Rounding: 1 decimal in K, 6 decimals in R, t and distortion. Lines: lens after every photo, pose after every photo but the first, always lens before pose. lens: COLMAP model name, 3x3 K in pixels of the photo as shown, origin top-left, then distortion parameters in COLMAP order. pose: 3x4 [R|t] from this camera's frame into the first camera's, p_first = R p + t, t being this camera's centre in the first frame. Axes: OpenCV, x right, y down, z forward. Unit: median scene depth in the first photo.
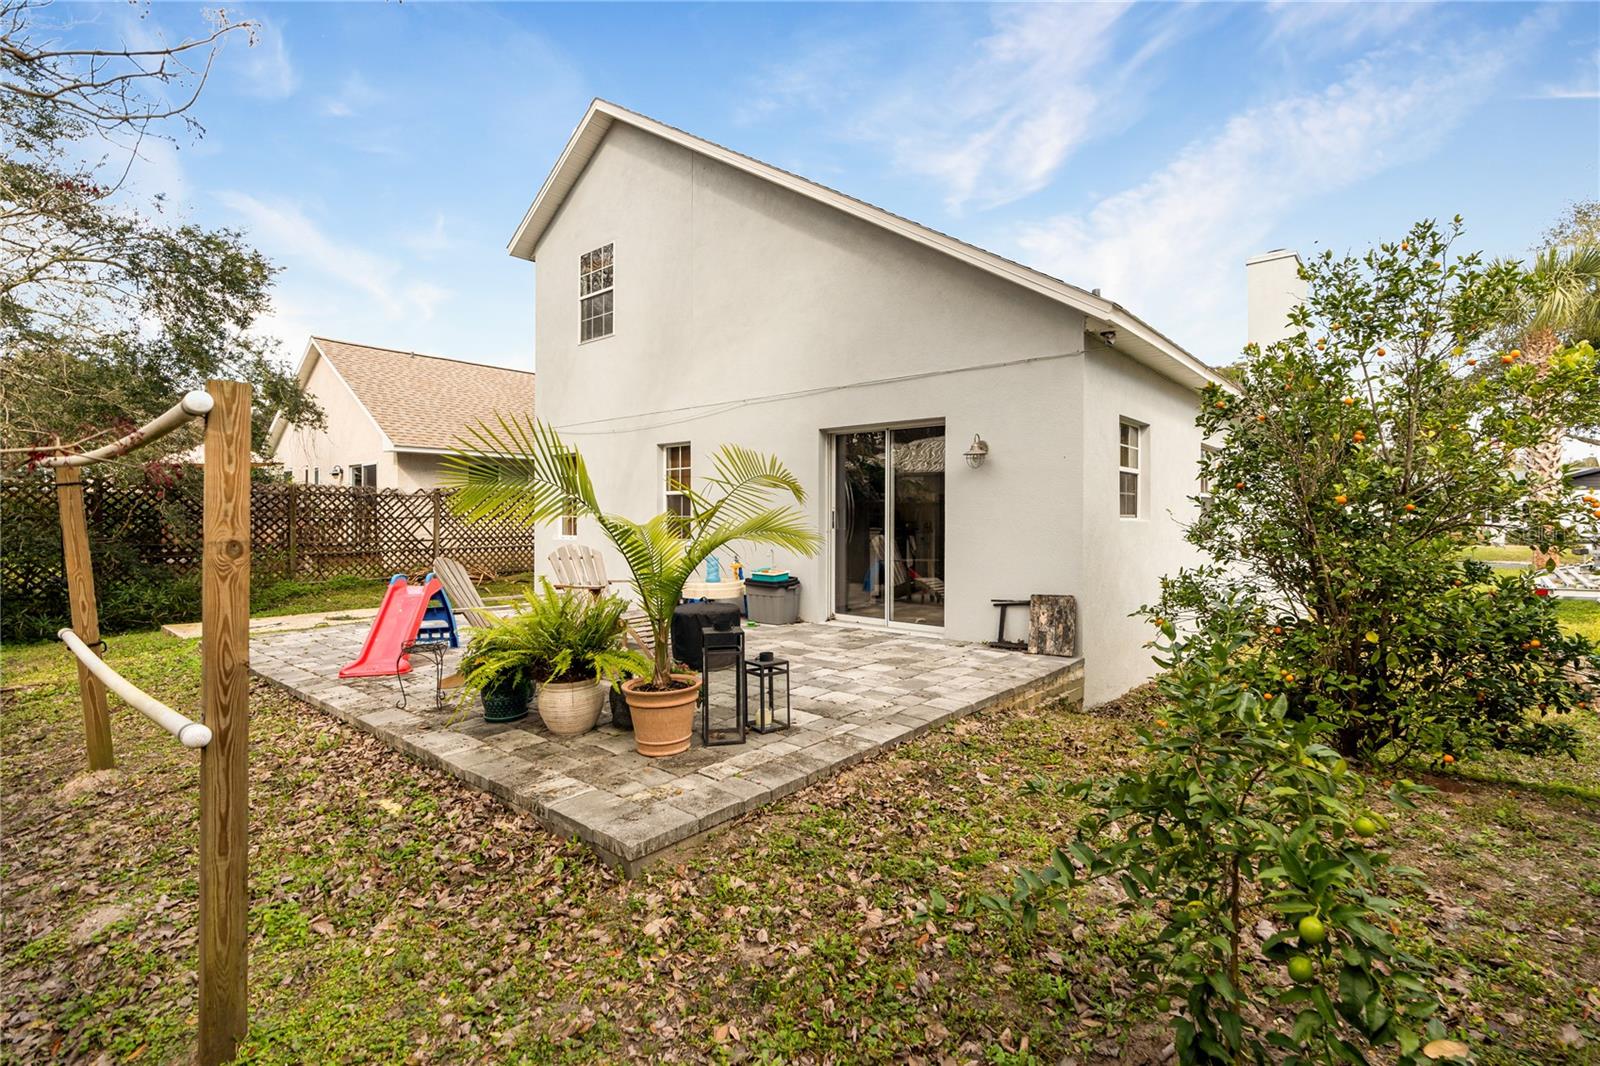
lens RADIAL K [[730.5, 0, 856.9], [0, 730.5, 514.0], [0, 0, 1]] dist [-0.019999, 0.006404]
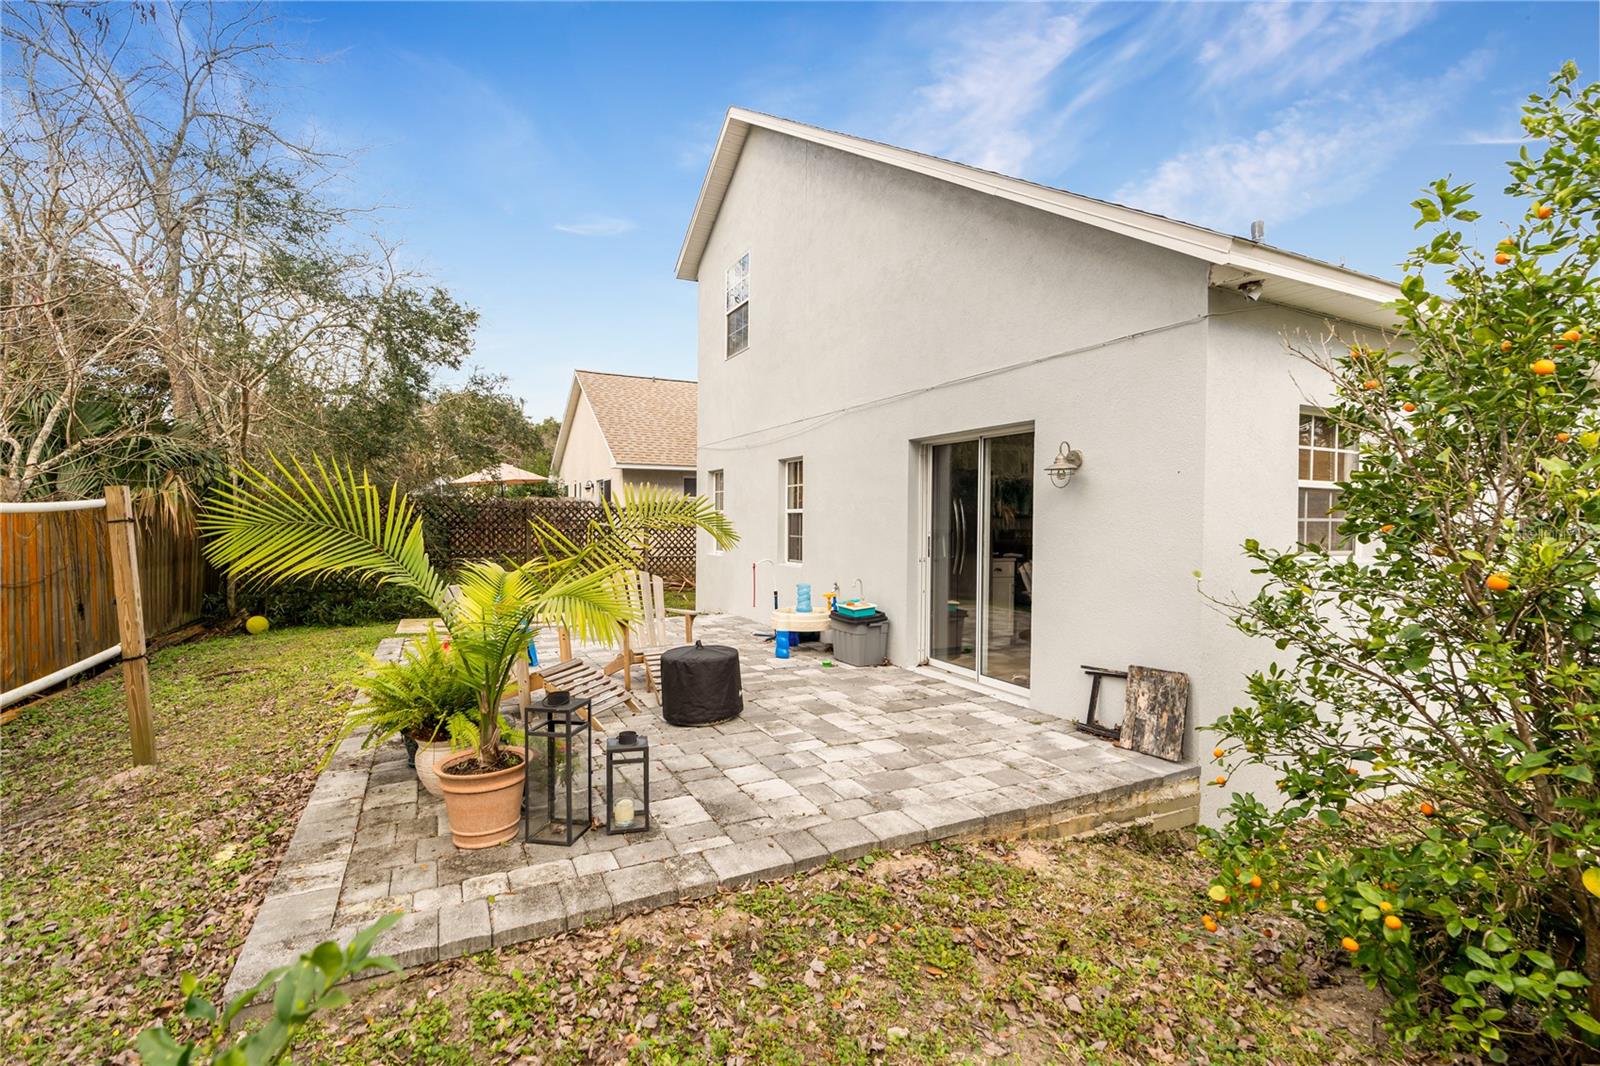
lens RADIAL K [[738.6, 0, 816.7], [0, 738.6, 527.3], [0, 0, 1]] dist [-0.013219, 0.005824]
pose [[0.910635, 0.011146, -0.413061, 0.233630], [-0.005540, 0.999876, 0.014767, -0.030252], [0.413174, -0.011159, 0.910584, 0.197560]]
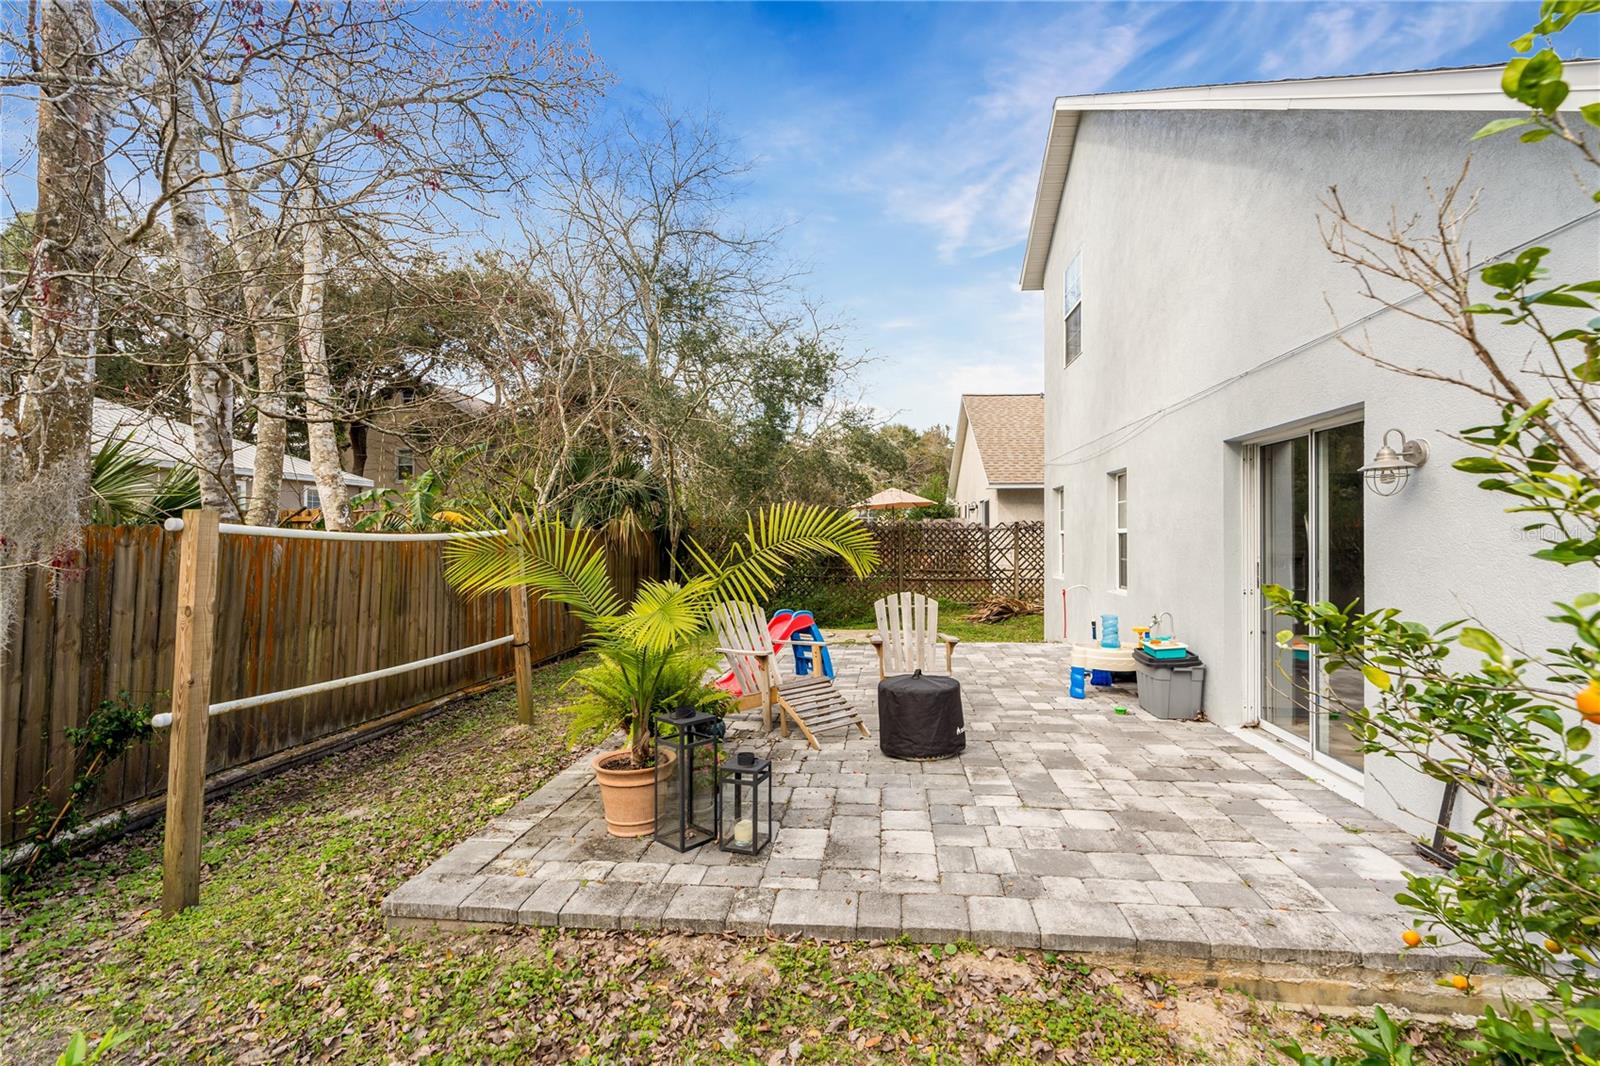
lens RADIAL K [[738.6, 0, 816.7], [0, 738.6, 527.3], [0, 0, 1]] dist [-0.013219, 0.005824]
pose [[0.539159, -0.009777, -0.842147, 0.362104], [0.001845, 0.999944, -0.010427, -0.033748], [0.842202, 0.004068, 0.539147, 0.355524]]
